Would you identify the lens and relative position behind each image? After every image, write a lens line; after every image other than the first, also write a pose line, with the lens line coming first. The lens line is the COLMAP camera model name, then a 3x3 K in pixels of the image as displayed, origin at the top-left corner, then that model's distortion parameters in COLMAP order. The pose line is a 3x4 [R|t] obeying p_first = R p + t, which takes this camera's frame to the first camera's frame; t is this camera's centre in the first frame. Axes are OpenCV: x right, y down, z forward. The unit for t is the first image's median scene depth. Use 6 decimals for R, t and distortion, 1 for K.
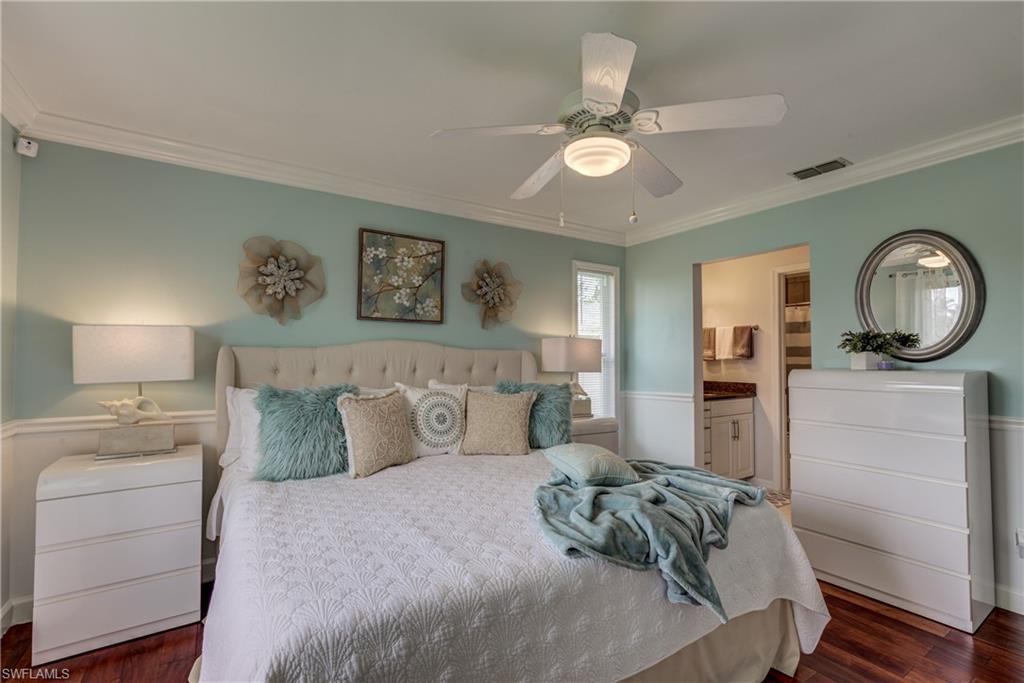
lens RADIAL K [[463.8, 0, 512.1], [0, 463.8, 345.6], [0, 0, 1]] dist [-0.020085, 0.006838]
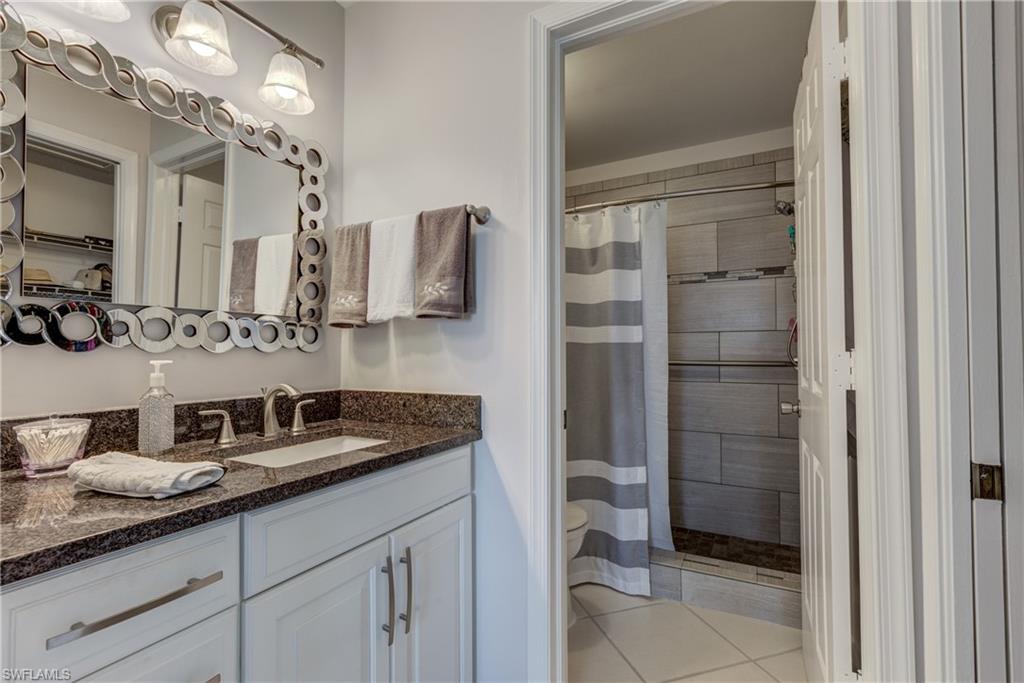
lens RADIAL K [[463.8, 0, 514.6], [0, 463.8, 342.3], [0, 0, 1]] dist [-0.020085, 0.006838]
pose [[0.884641, 0.005589, 0.466239, 0.400661], [-0.004851, 0.999984, -0.002783, 0.046240], [-0.466248, 0.000200, 0.884654, 0.710350]]
